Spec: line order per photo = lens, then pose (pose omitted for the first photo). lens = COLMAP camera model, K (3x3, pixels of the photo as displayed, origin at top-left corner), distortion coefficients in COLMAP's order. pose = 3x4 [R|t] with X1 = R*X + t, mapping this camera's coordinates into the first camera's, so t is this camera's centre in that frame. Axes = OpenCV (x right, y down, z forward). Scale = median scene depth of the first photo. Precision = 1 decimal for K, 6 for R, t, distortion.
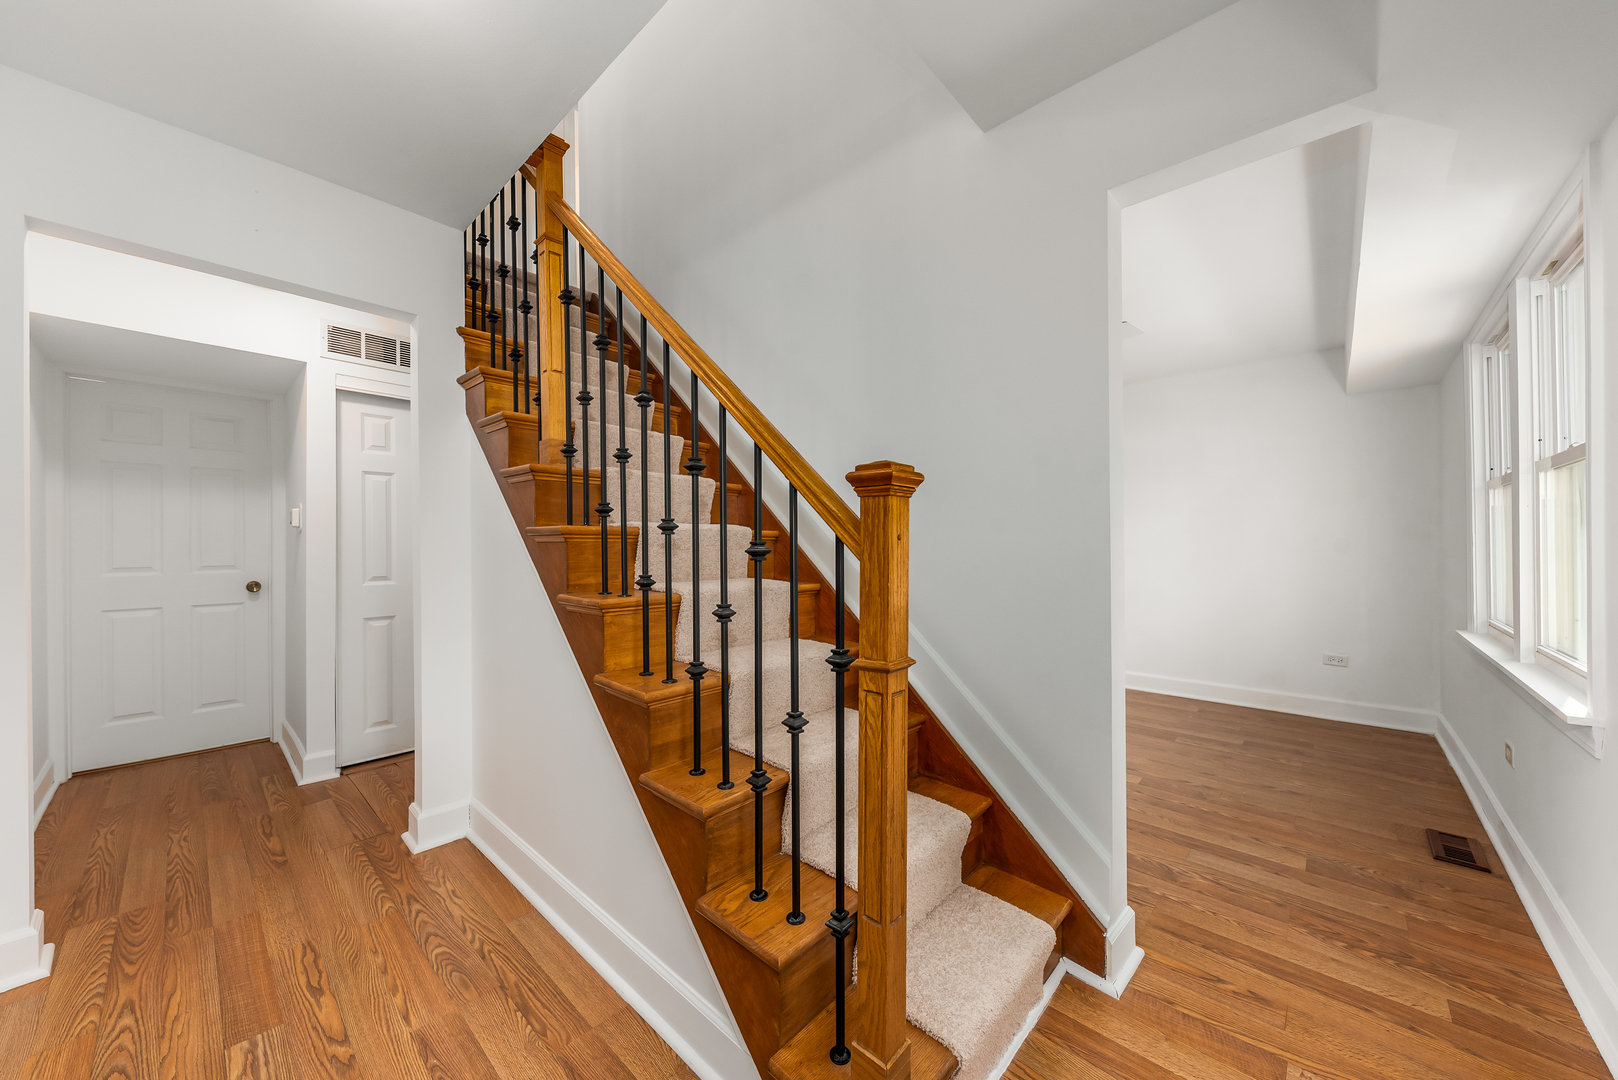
lens RADIAL K [[571.9, 0, 809.8], [0, 571.9, 541.8], [0, 0, 1]] dist [-0.000957, 0.000008]
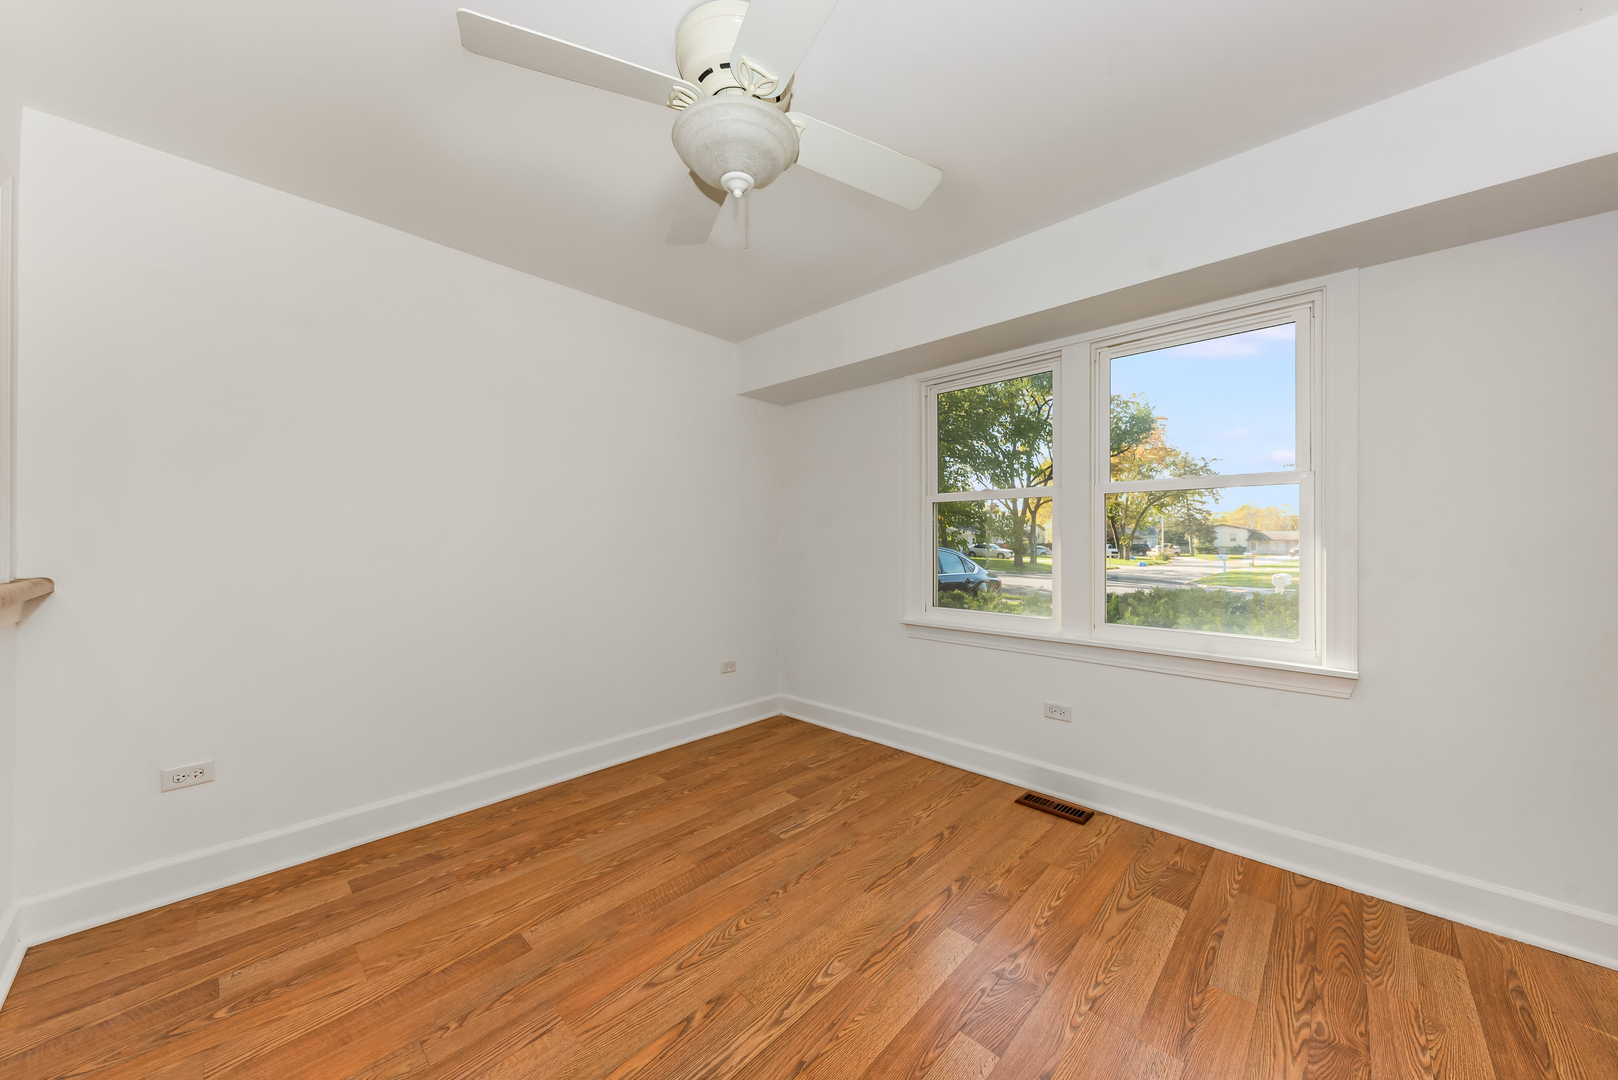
lens RADIAL K [[564.1, 0, 797.2], [0, 564.1, 543.0], [0, 0, 1]] dist [-0.001703, -0.000453]
pose [[0.033204, -0.000964, 0.999448, -0.043067], [-0.005604, 0.999984, 0.001150, -0.004928], [-0.999433, -0.005639, 0.033198, 1.452596]]
